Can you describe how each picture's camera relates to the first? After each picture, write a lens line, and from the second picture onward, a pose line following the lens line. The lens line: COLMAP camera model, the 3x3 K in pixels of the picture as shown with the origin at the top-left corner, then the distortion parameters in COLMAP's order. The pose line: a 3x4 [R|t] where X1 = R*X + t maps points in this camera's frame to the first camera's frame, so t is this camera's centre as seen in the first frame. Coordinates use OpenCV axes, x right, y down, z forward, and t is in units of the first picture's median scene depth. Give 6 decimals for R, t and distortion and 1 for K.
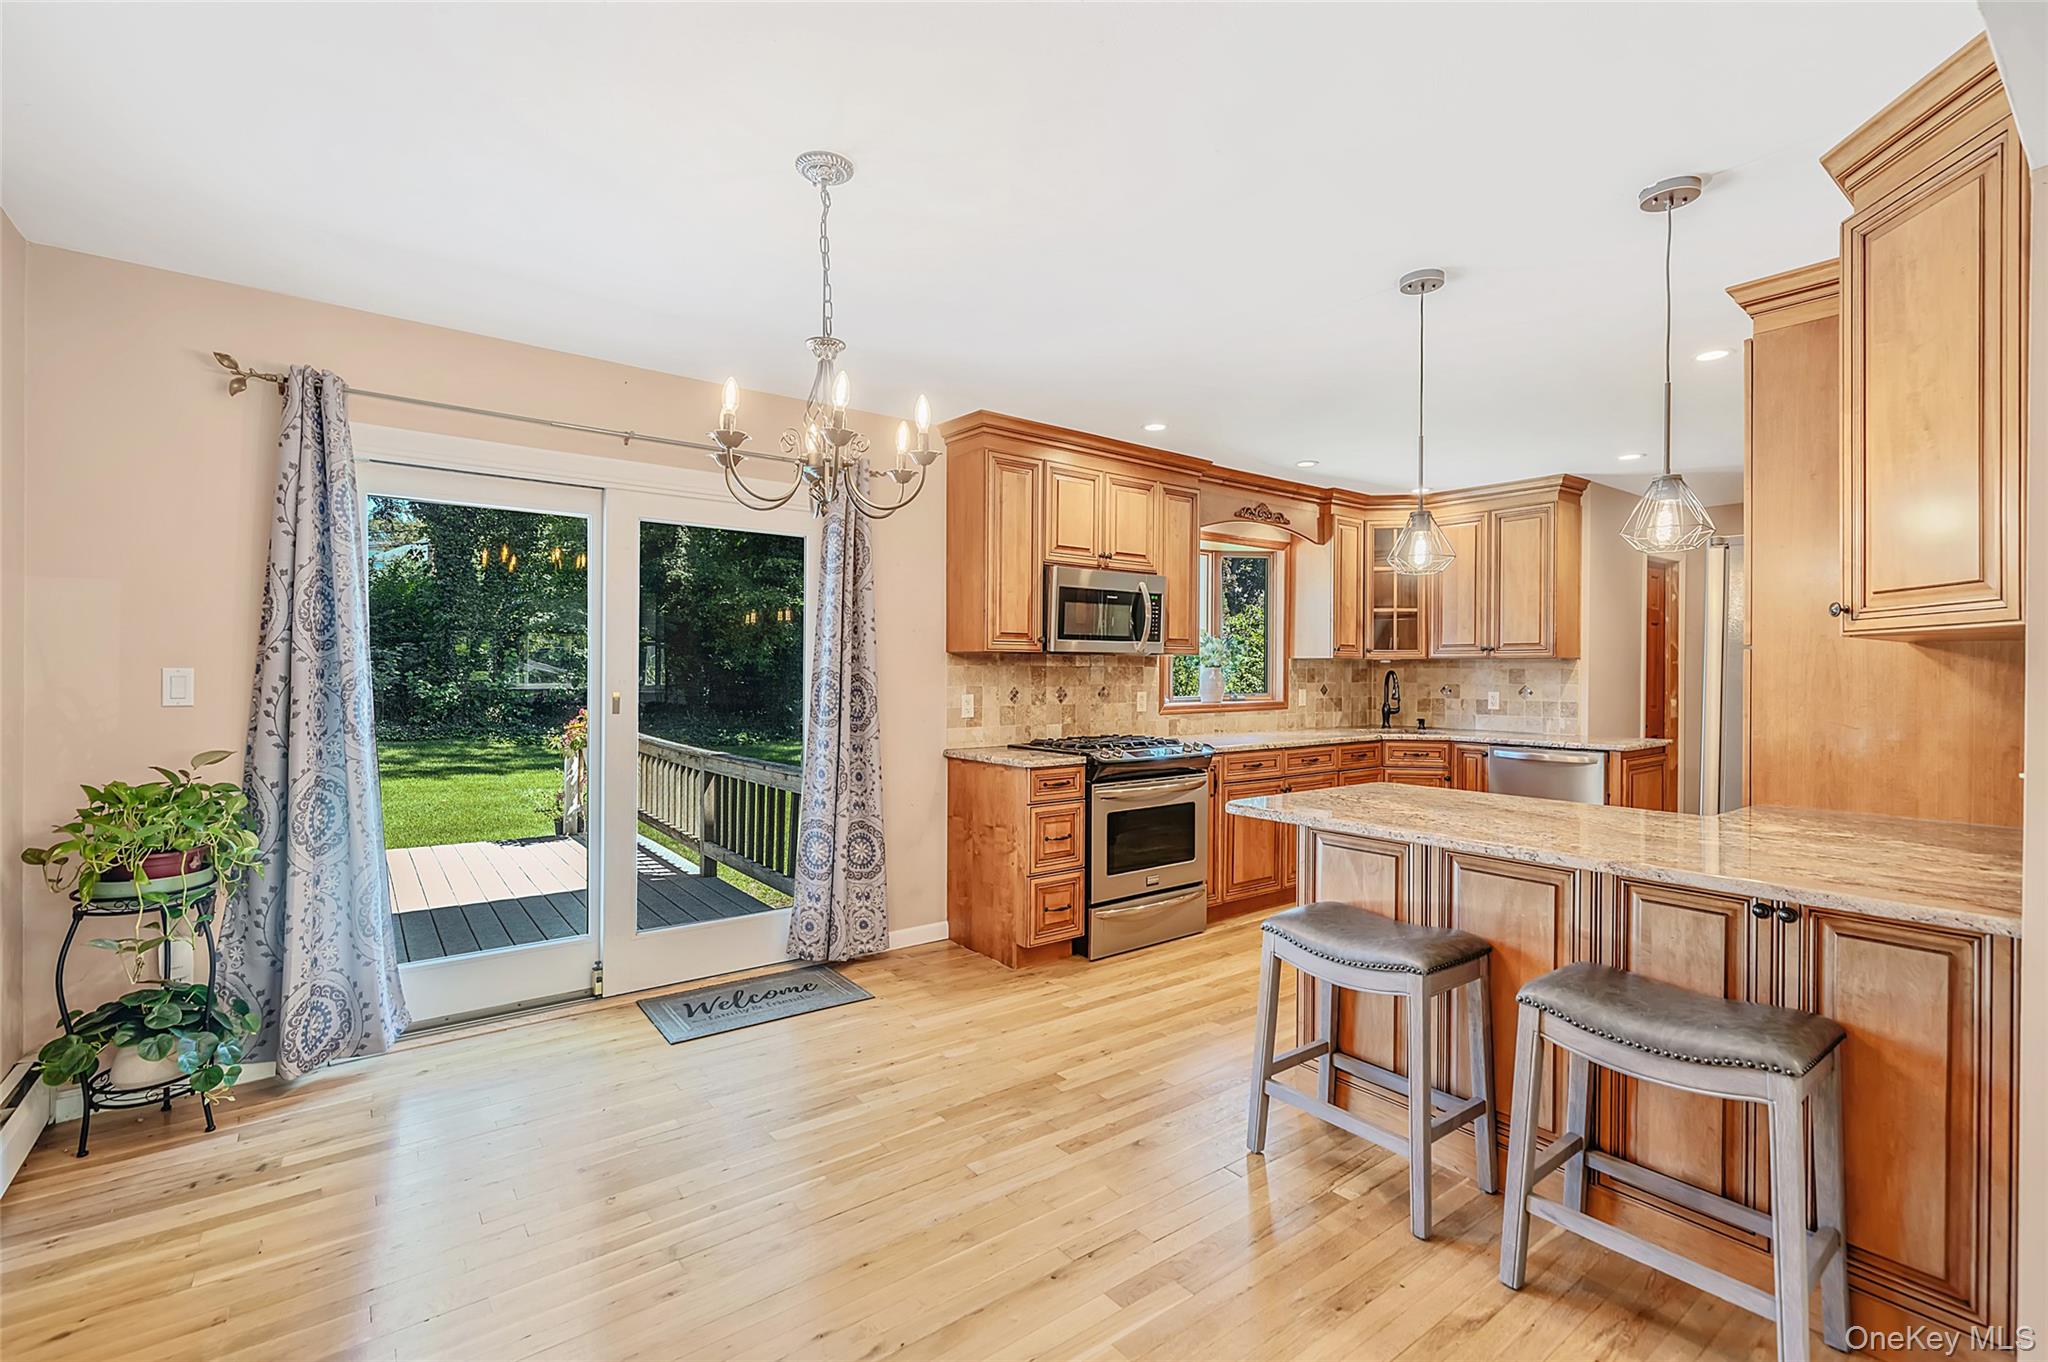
lens RADIAL K [[906.1, 0, 1024.7], [0, 906.1, 676.5], [0, 0, 1]] dist [-0.000521, 0.000033]
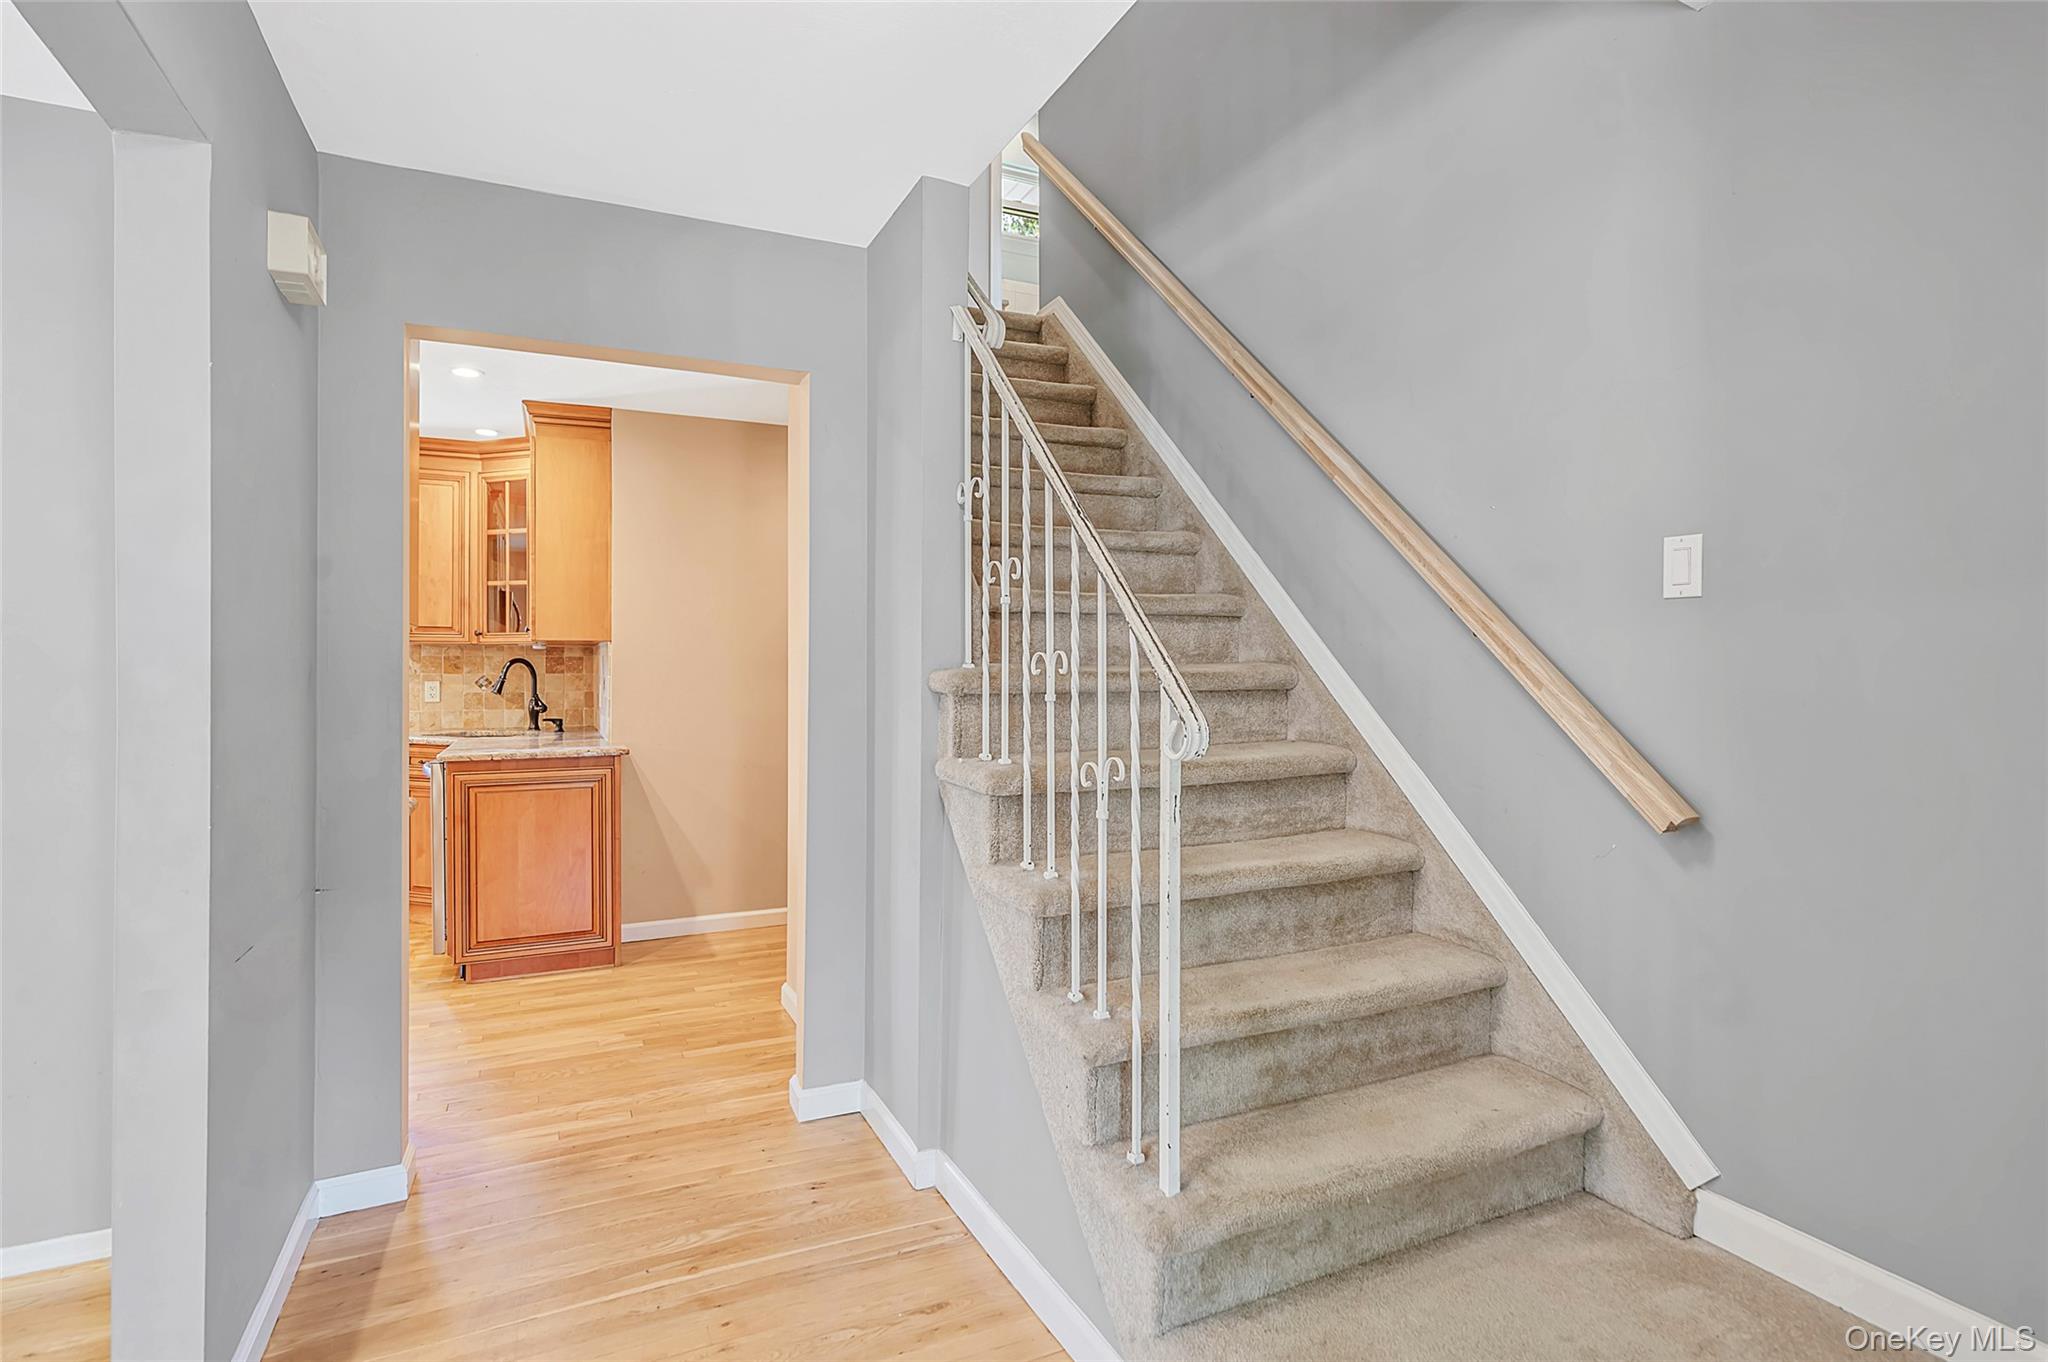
lens RADIAL K [[1011.4, 0, 1036.8], [0, 1011.4, 667.0], [0, 0, 1]] dist [-0.000578, -0.000095]
pose [[0.979581, -0.000179, -0.201051, 1.561499], [-0.000155, 0.999999, -0.001647, 0.003515], [0.201051, 0.001645, 0.979579, 0.317334]]
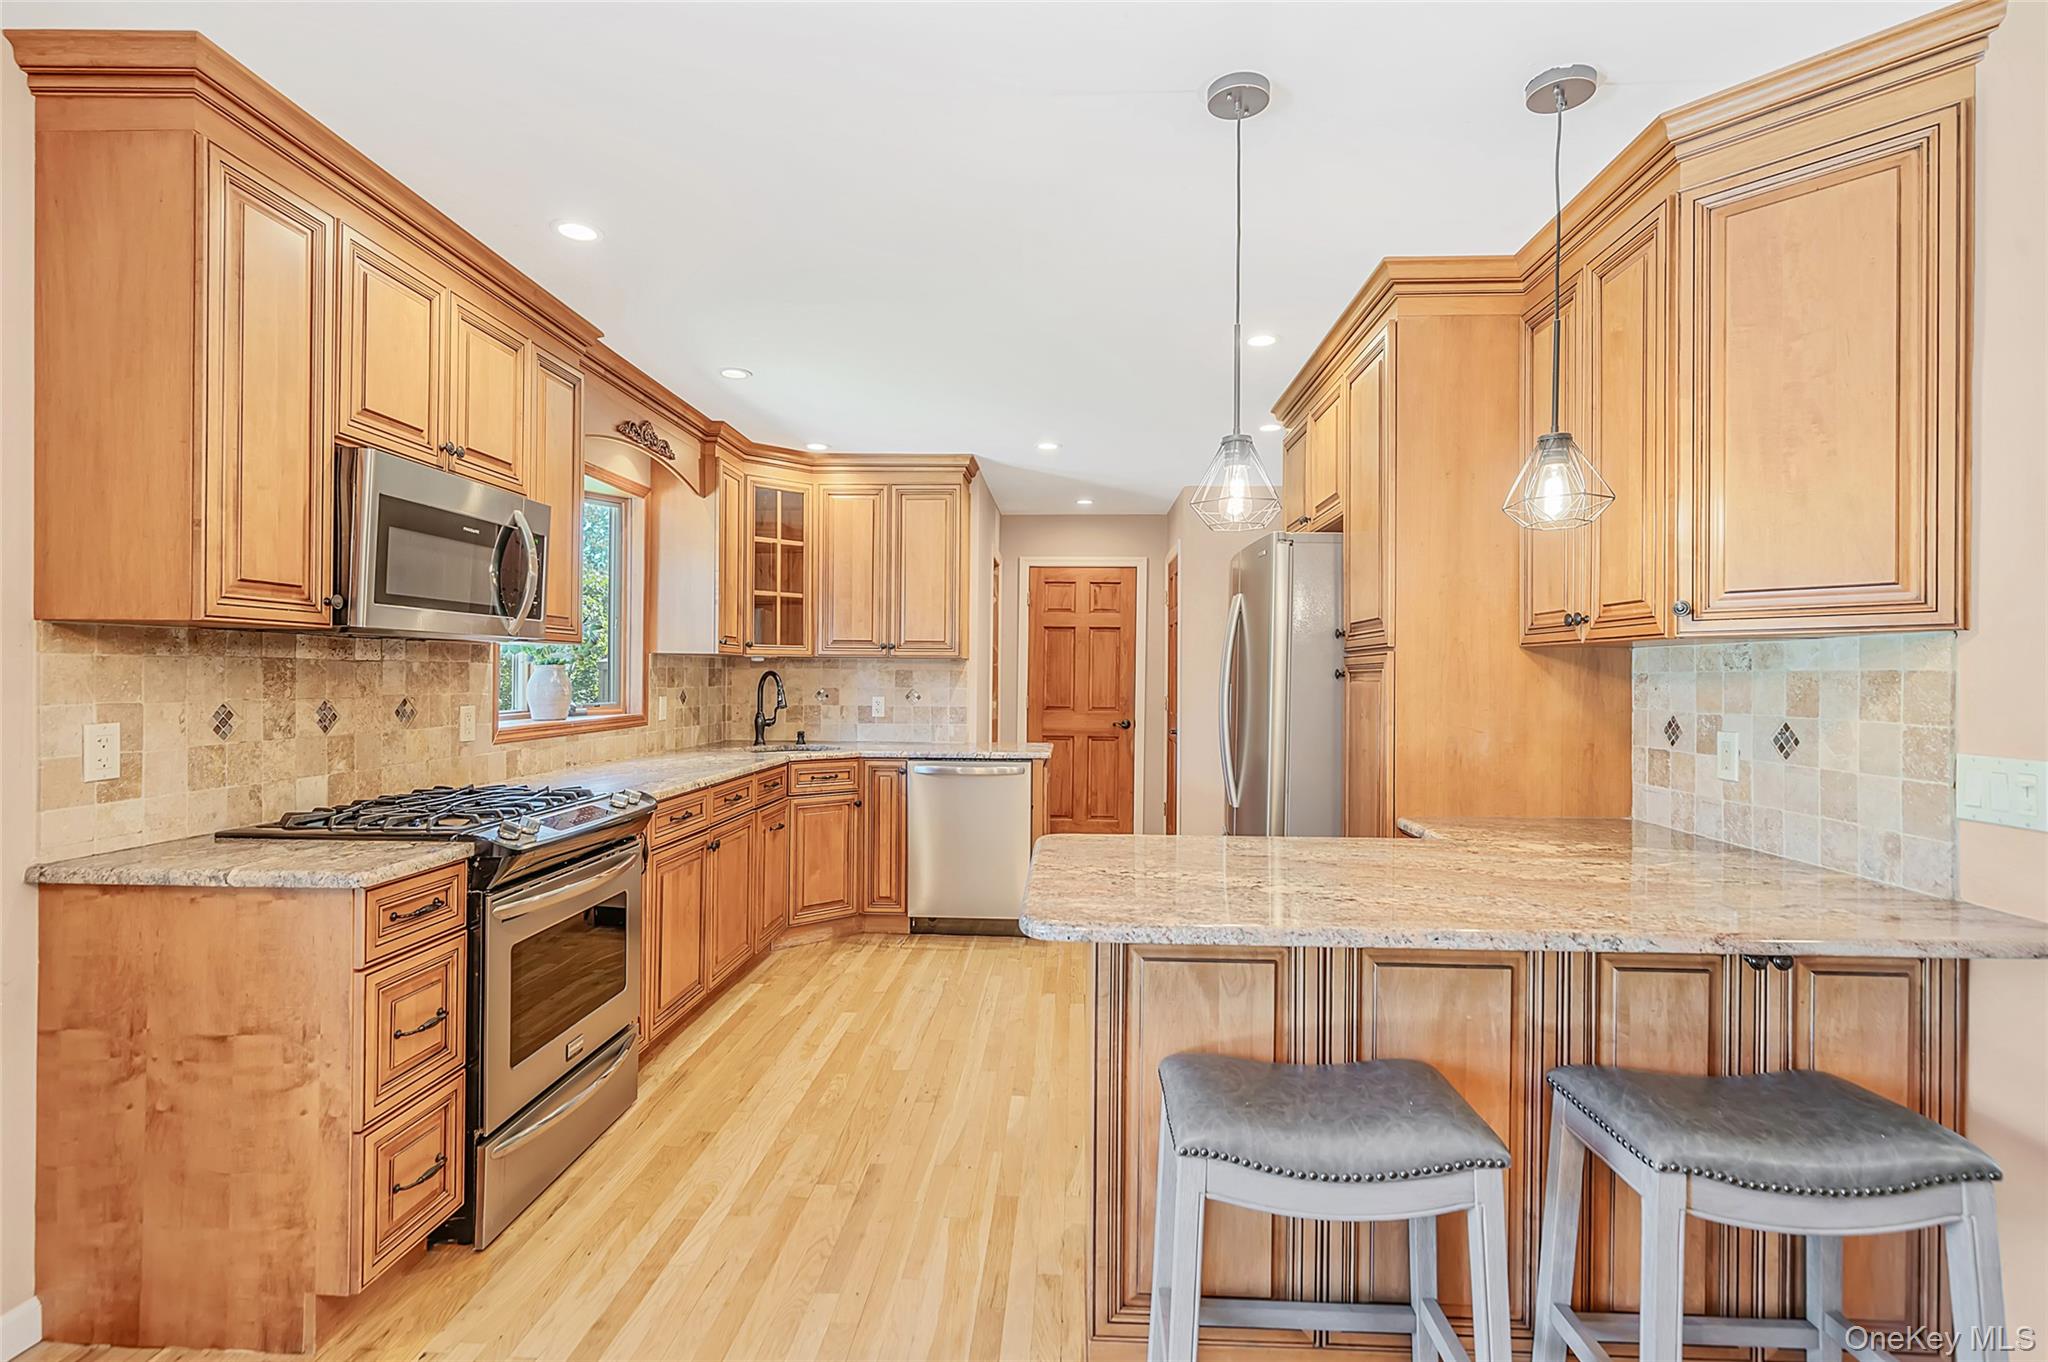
lens RADIAL K [[976.5, 0, 1028.4], [0, 976.5, 679.6], [0, 0, 1]] dist [0.000873, 0.000373]
pose [[0.645629, -0.001162, 0.763650, -0.144359], [-0.000558, 0.999998, 0.001993, -0.001541], [-0.763651, -0.001713, 0.645627, 0.428879]]
